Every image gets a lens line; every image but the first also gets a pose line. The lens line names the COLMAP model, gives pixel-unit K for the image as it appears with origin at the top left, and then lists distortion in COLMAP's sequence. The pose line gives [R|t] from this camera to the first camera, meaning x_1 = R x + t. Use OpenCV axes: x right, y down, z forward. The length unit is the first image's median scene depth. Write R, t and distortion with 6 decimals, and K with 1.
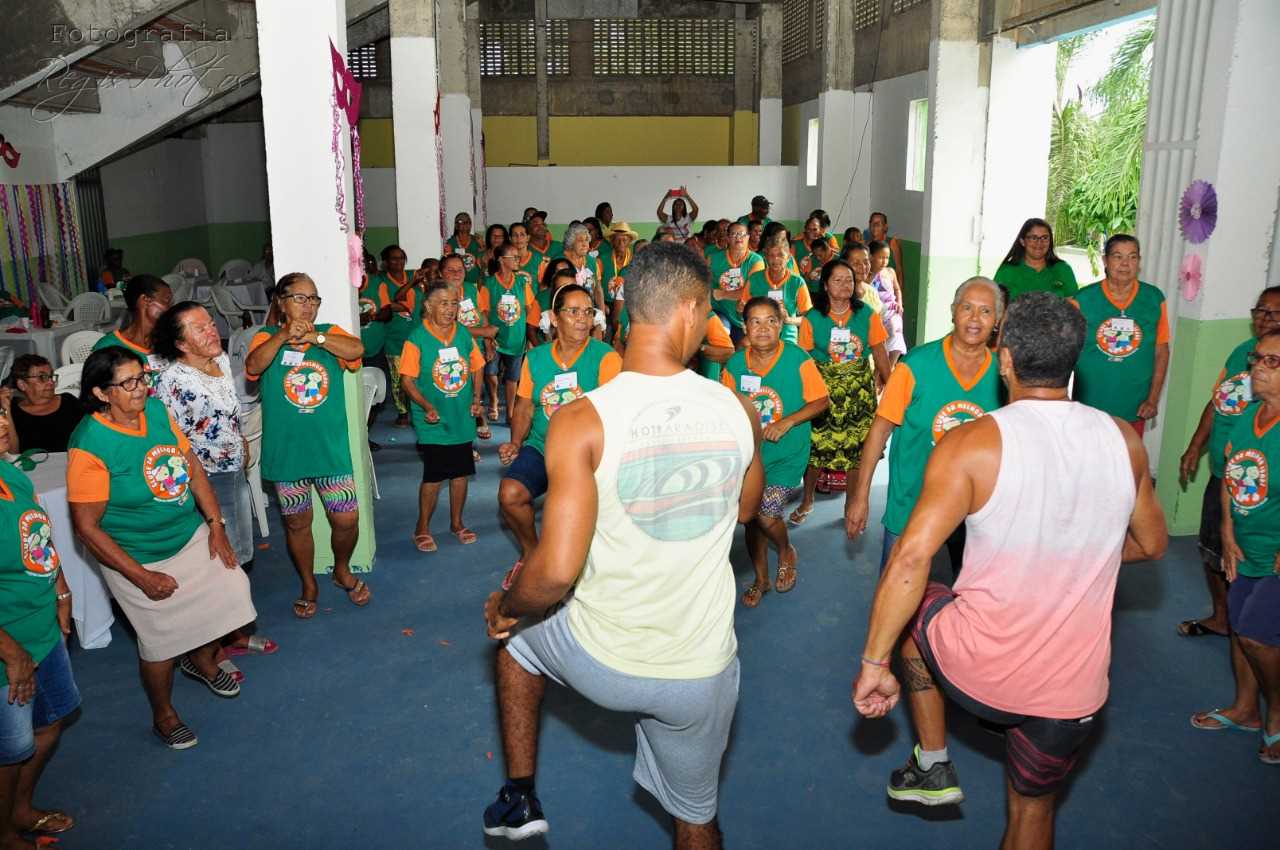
lens RADIAL K [[995.7, 0, 640.9], [0, 995.7, 419.3], [0, 0, 1]] dist [-0.161781, 0.148691]
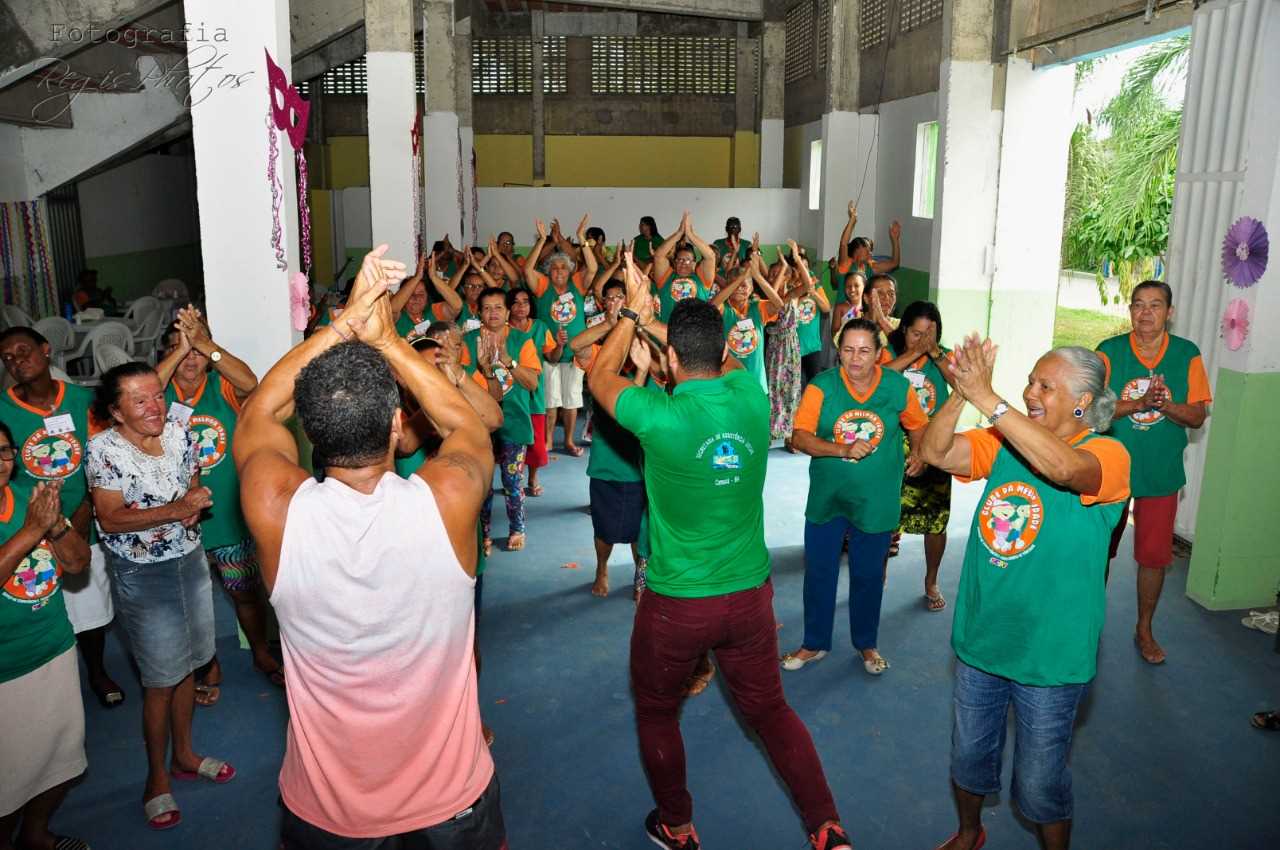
lens RADIAL K [[995.7, 0, 641.2], [0, 995.7, 420.0], [0, 0, 1]] dist [-0.161781, 0.148691]
pose [[0.999954, 0.009546, -0.000904, 0.006982], [-0.009560, 0.999814, -0.016772, -0.013976], [0.000744, 0.016780, 0.999859, 0.038383]]
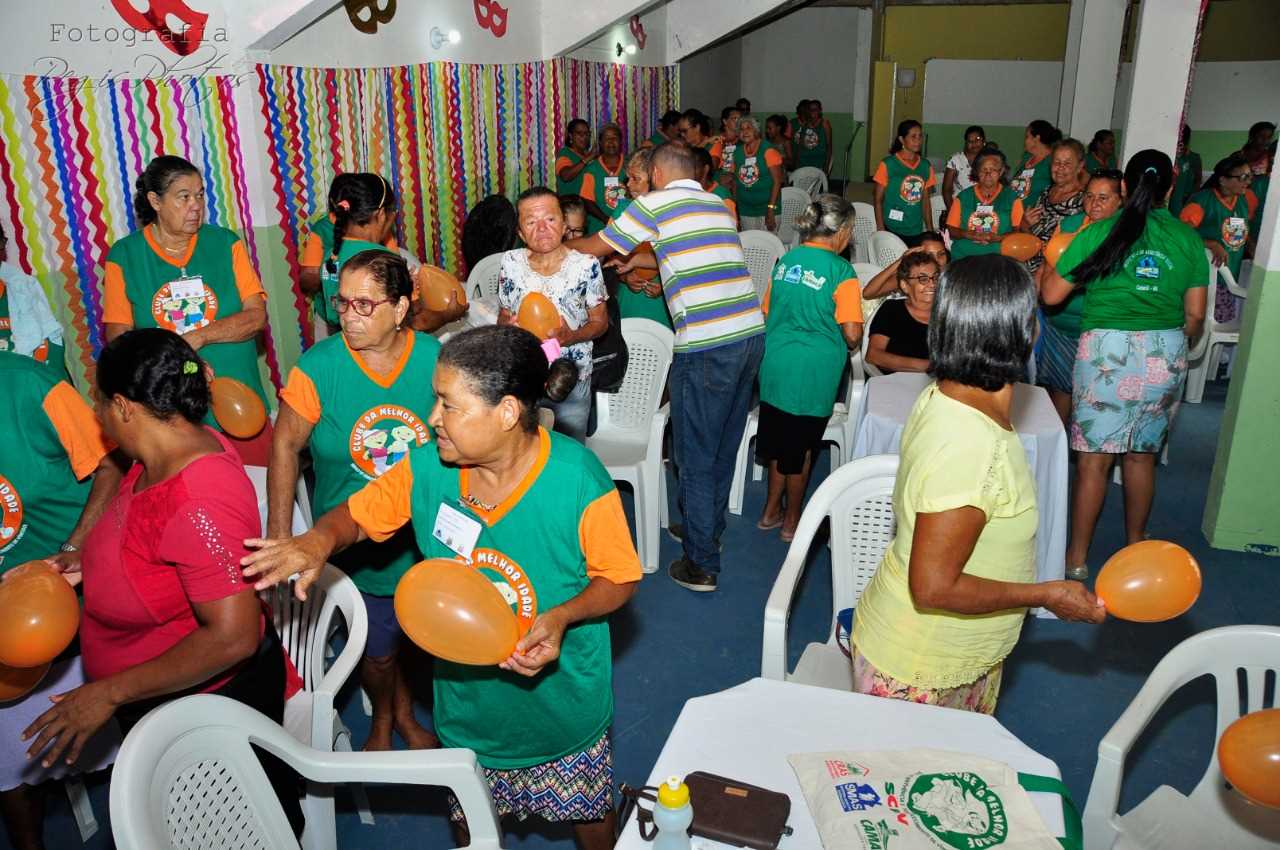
lens RADIAL K [[995.7, 0, 633.2], [0, 995.7, 416.3], [0, 0, 1]] dist [-0.161781, 0.148691]
pose [[0.918916, 0.129872, -0.372459, -0.178854], [-0.093213, 0.988996, 0.114880, -0.001576], [0.383280, -0.070848, 0.920911, 0.025782]]
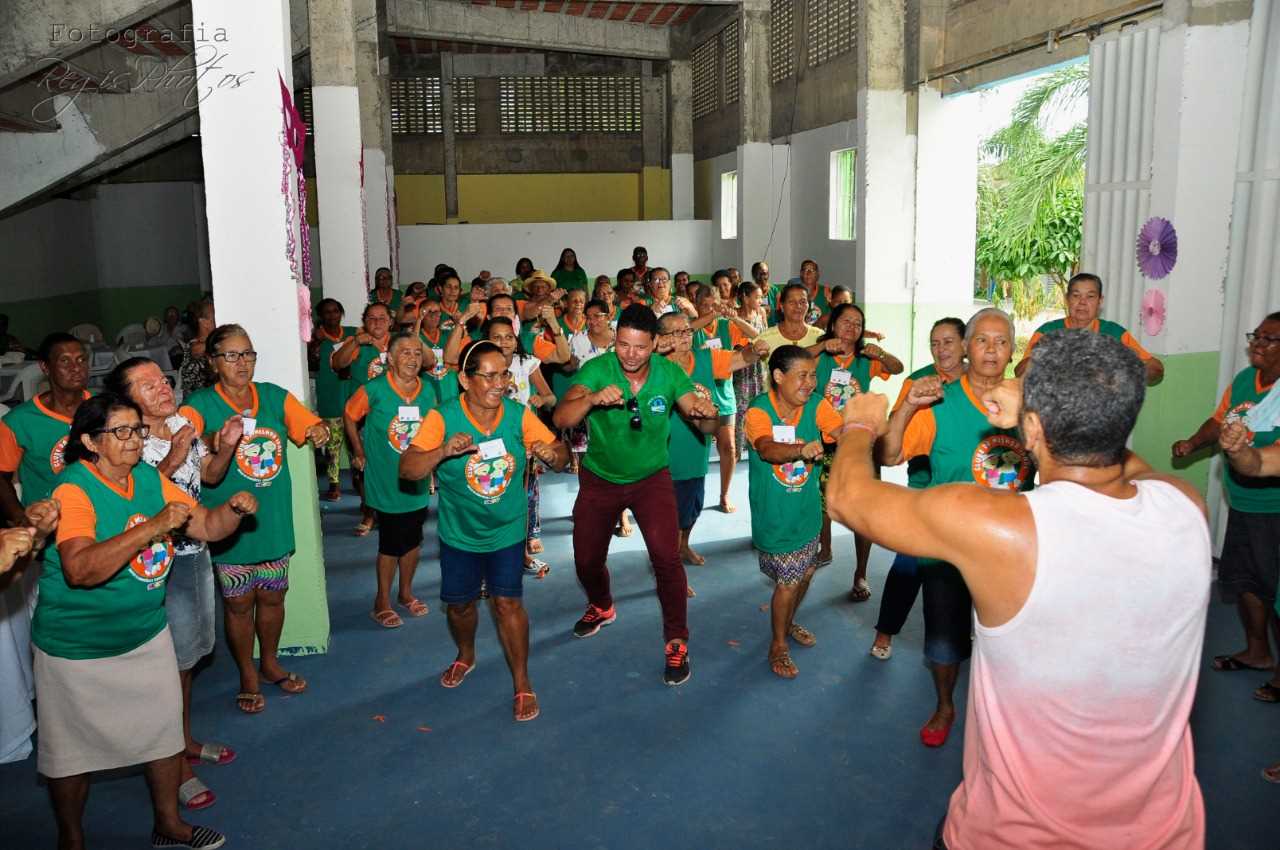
lens RADIAL K [[995.7, 0, 642.3], [0, 995.7, 422.3], [0, 0, 1]] dist [-0.161781, 0.148691]
pose [[0.994017, -0.031226, 0.104664, -0.025221], [0.037131, 0.997798, -0.054954, 0.000990], [-0.102718, 0.058511, 0.992988, 0.020436]]
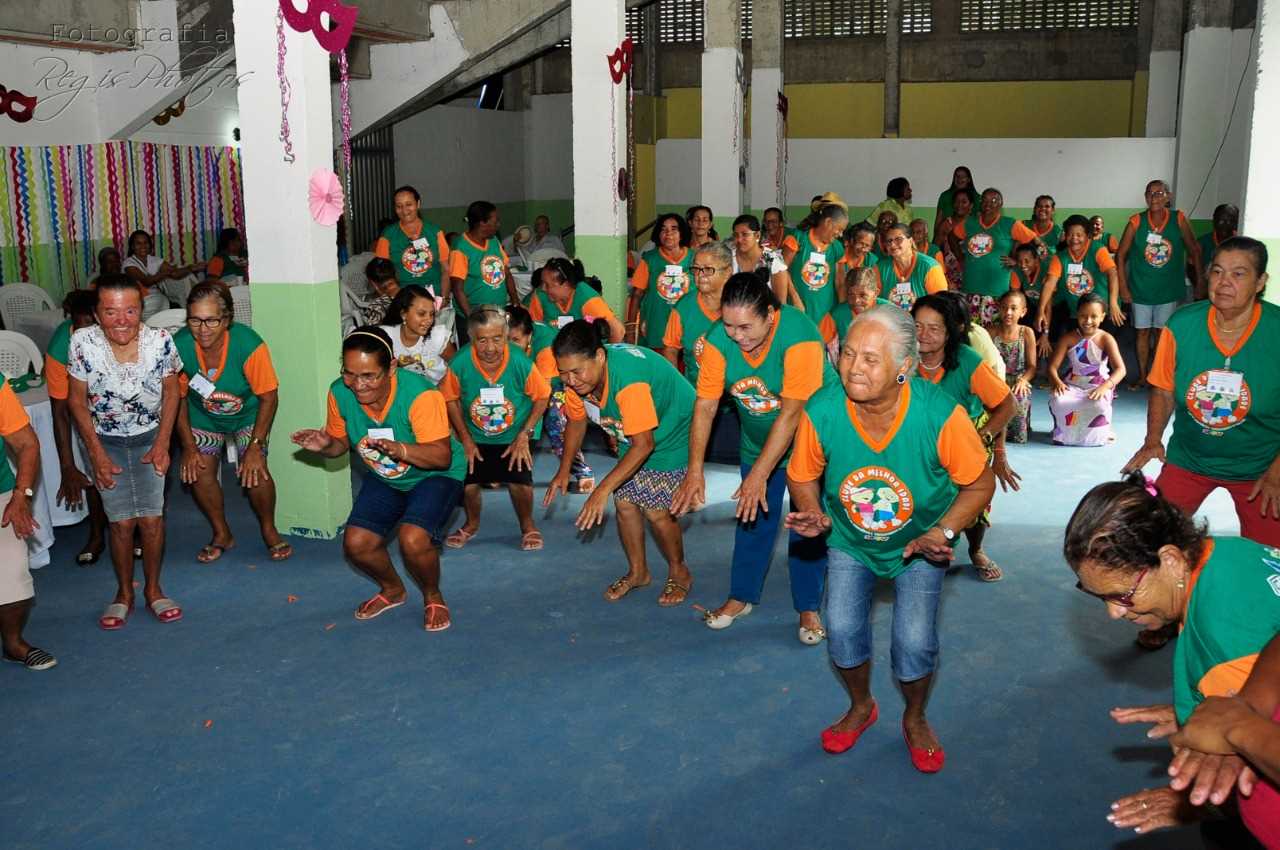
lens RADIAL K [[1146.3, 0, 633.0], [0, 1146.3, 427.0], [0, 0, 1]] dist [-0.153110, 0.125340]
pose [[0.912167, 0.085940, -0.400706, 0.140748], [-0.093973, 0.995575, -0.000398, 0.009092], [0.398898, 0.038019, 0.916207, 0.049634]]
